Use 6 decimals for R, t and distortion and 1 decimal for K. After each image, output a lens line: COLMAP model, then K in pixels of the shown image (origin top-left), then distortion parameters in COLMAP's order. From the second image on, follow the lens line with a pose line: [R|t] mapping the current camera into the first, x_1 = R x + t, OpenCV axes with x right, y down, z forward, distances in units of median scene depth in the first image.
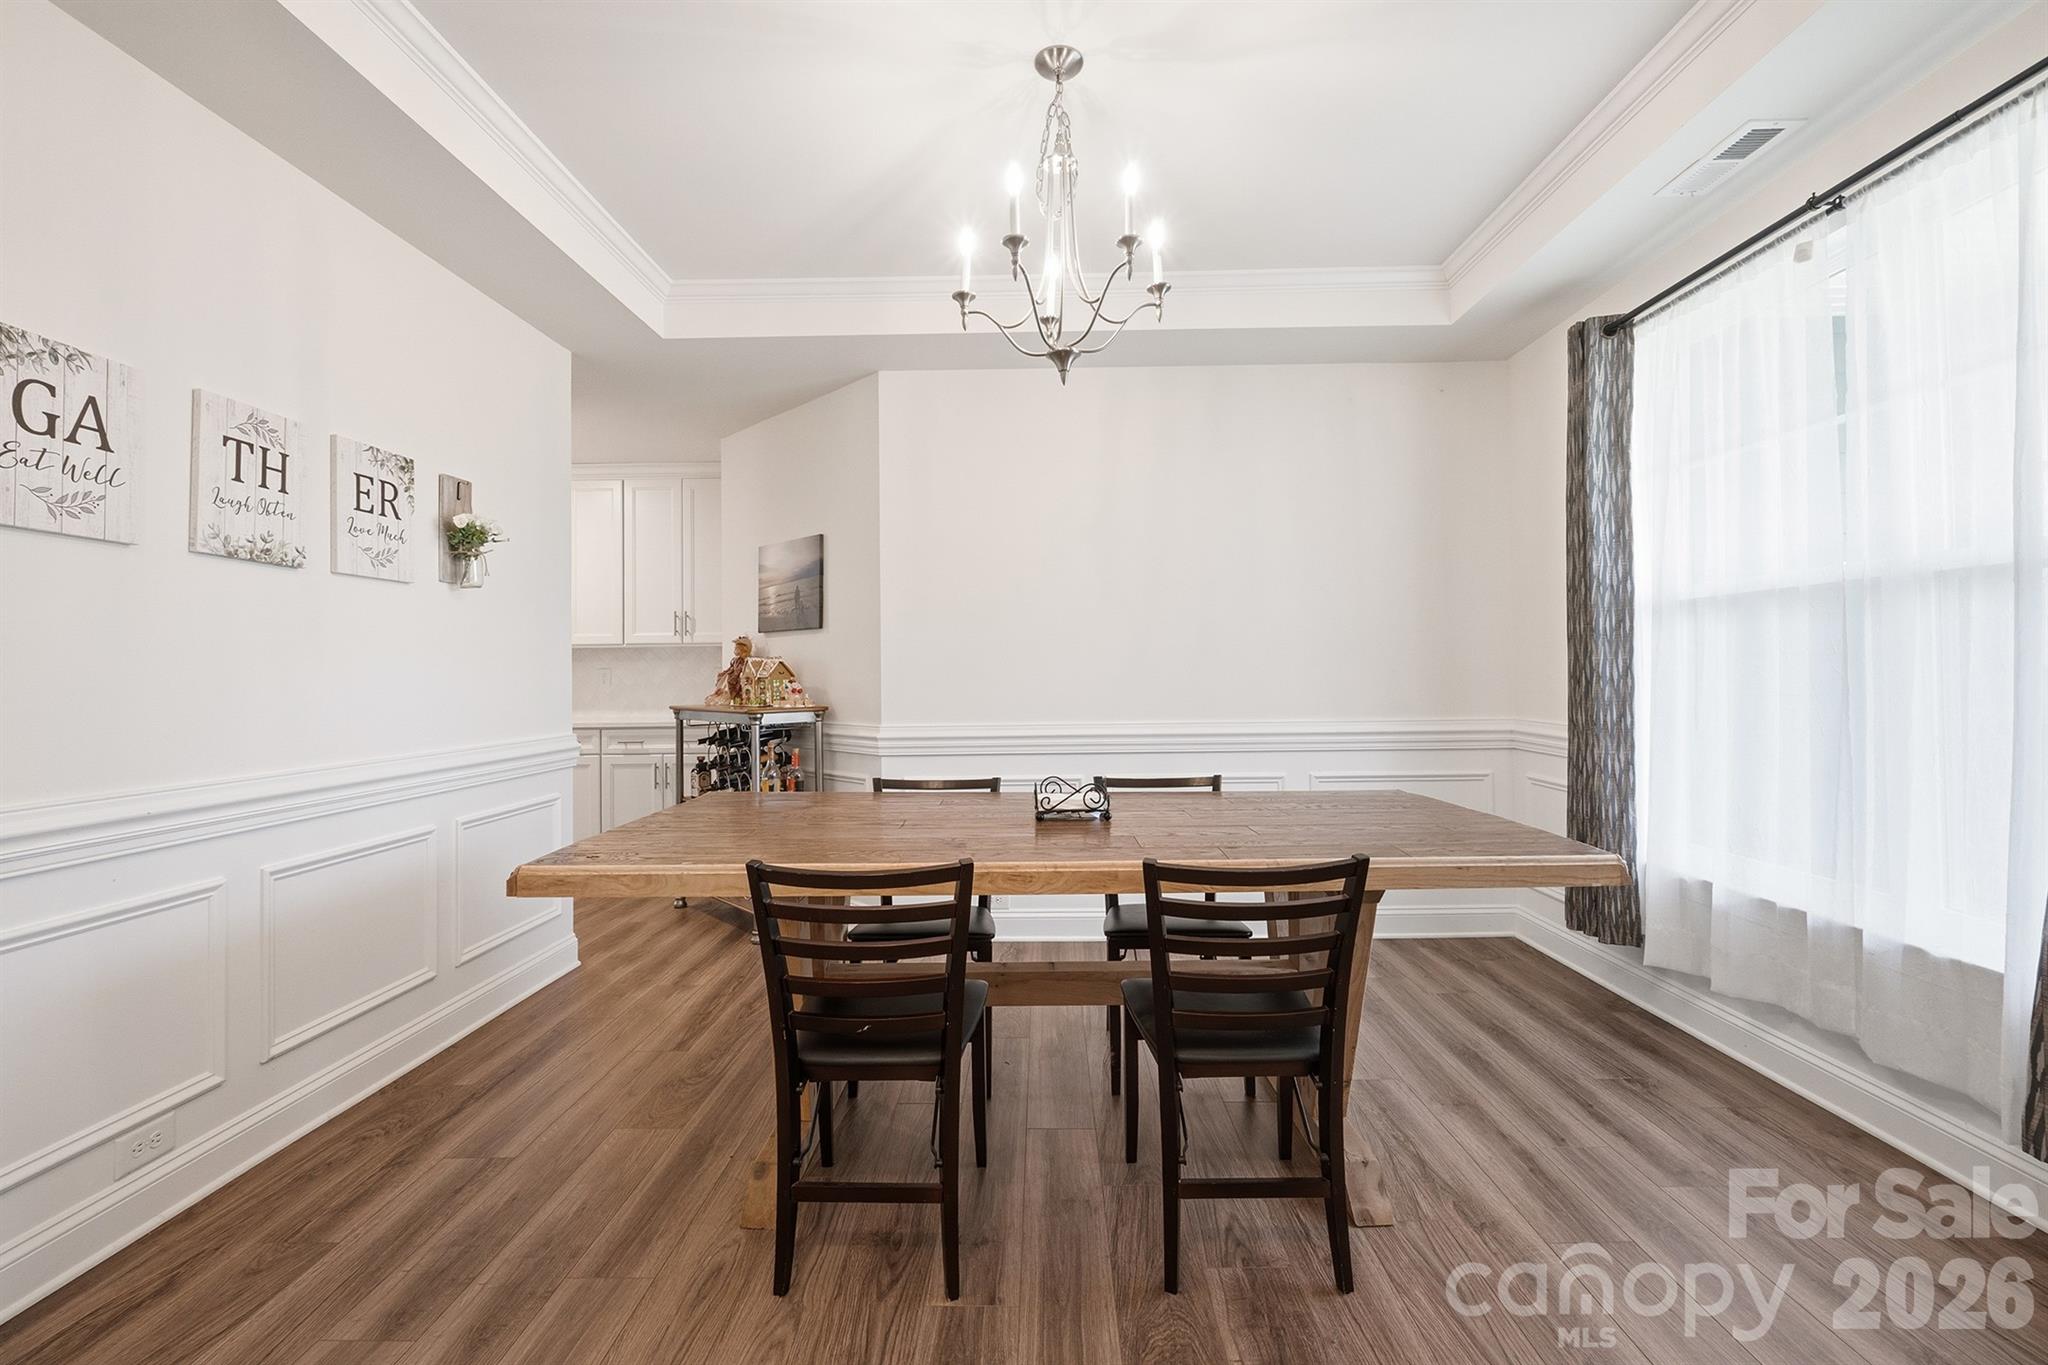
lens RADIAL K [[857.0, 0, 1021.0], [0, 857.0, 676.8], [0, 0, 1]] dist [-0.006828, -0.000113]
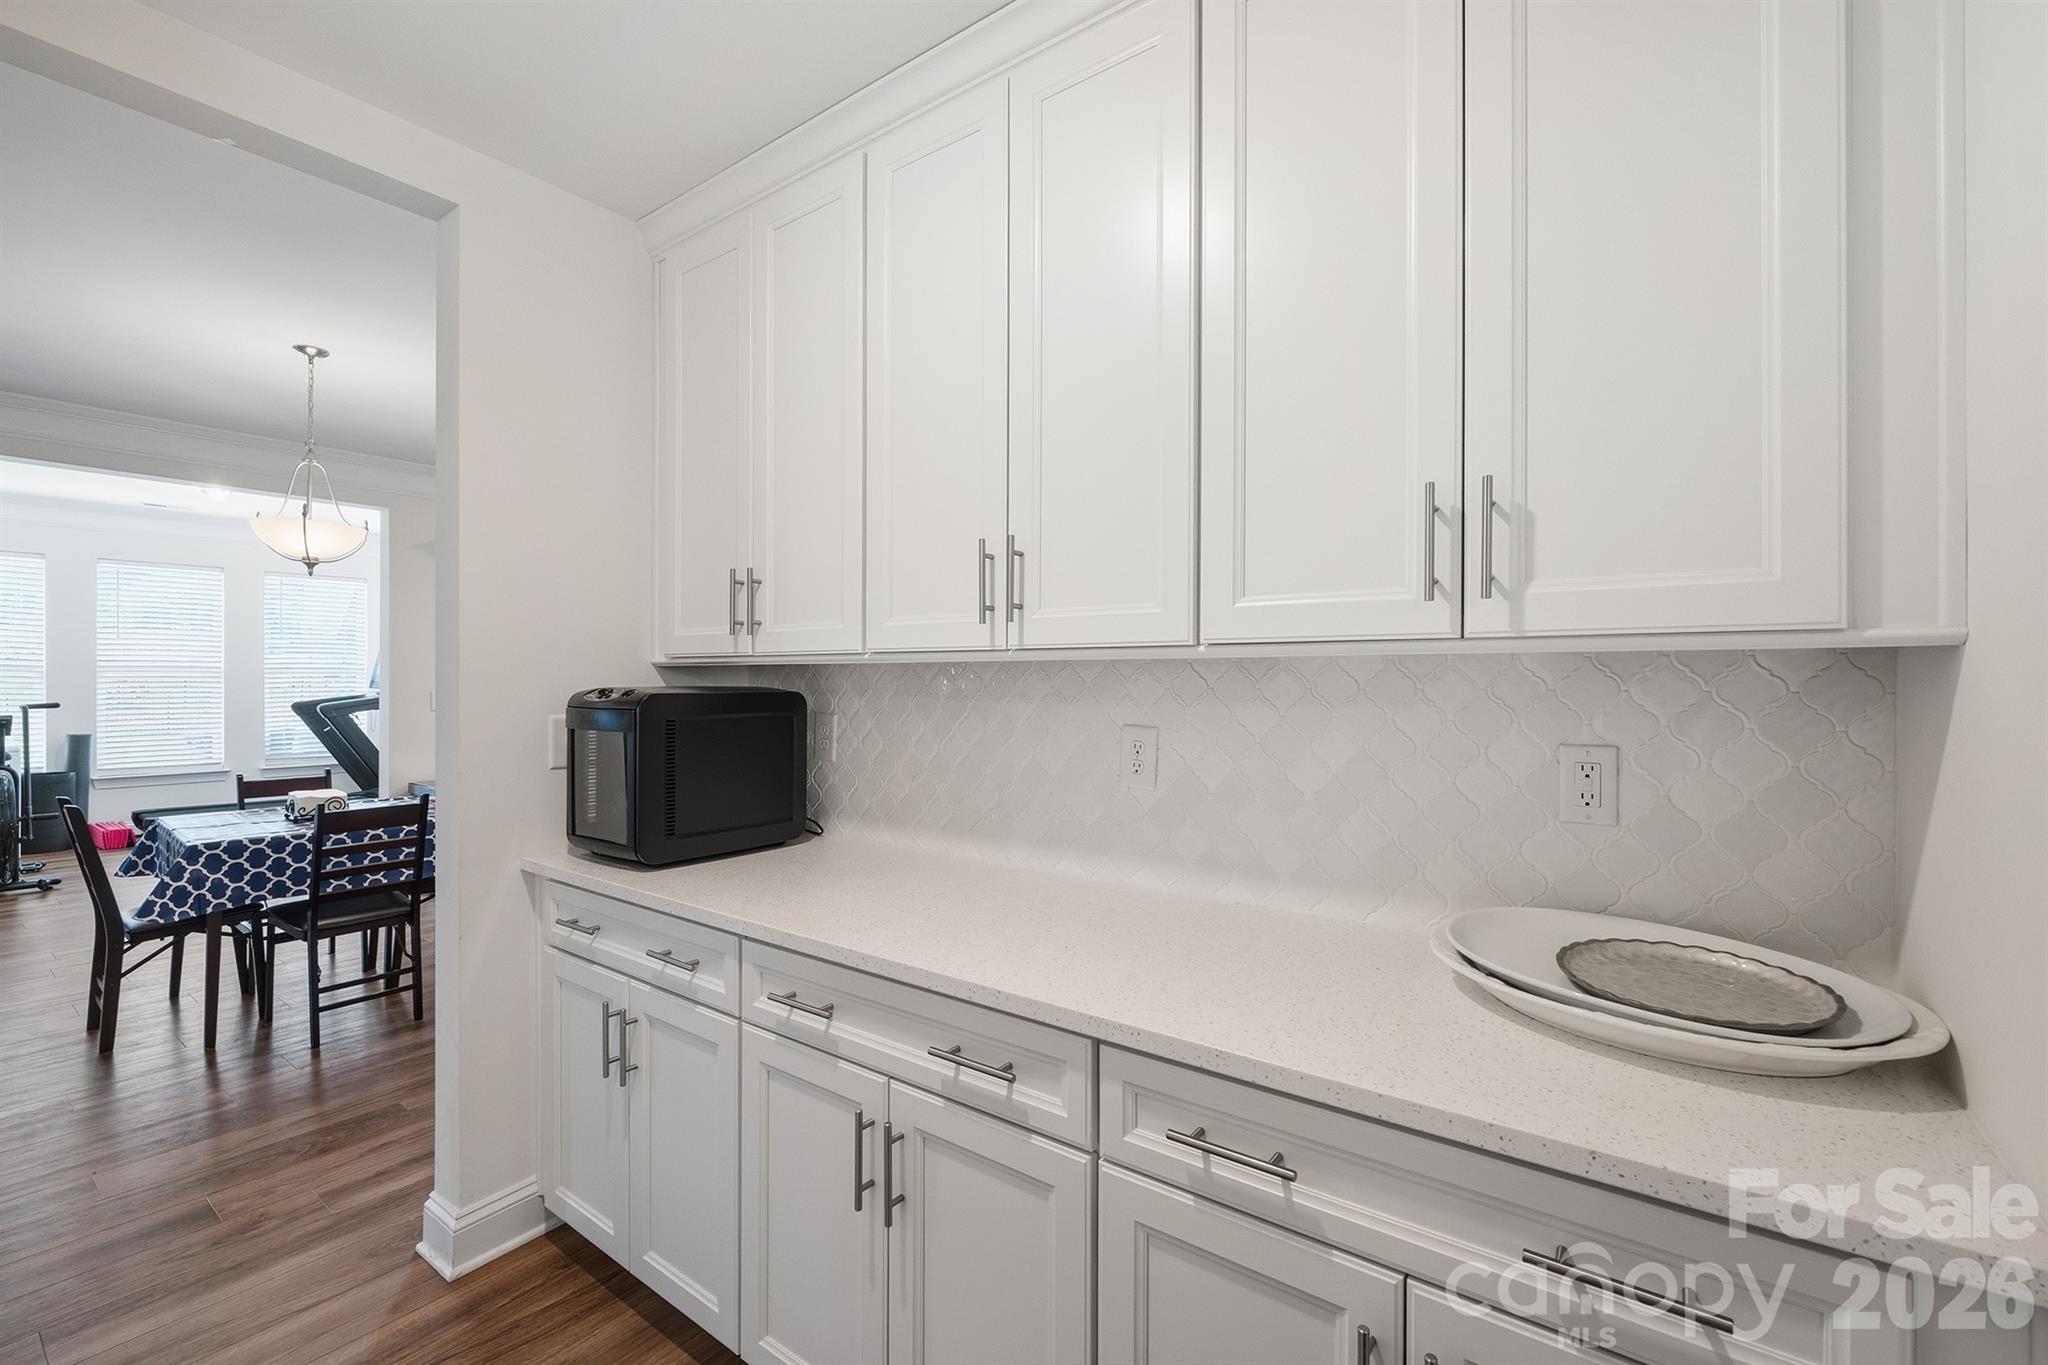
lens RADIAL K [[857.0, 0, 1022.8], [0, 857.0, 680.3], [0, 0, 1]] dist [-0.006828, -0.000113]
pose [[0.812992, 0.010951, -0.582172, -0.361280], [-0.014360, 0.999896, -0.001245, -0.026782], [0.582098, 0.009373, 0.813065, 0.768130]]
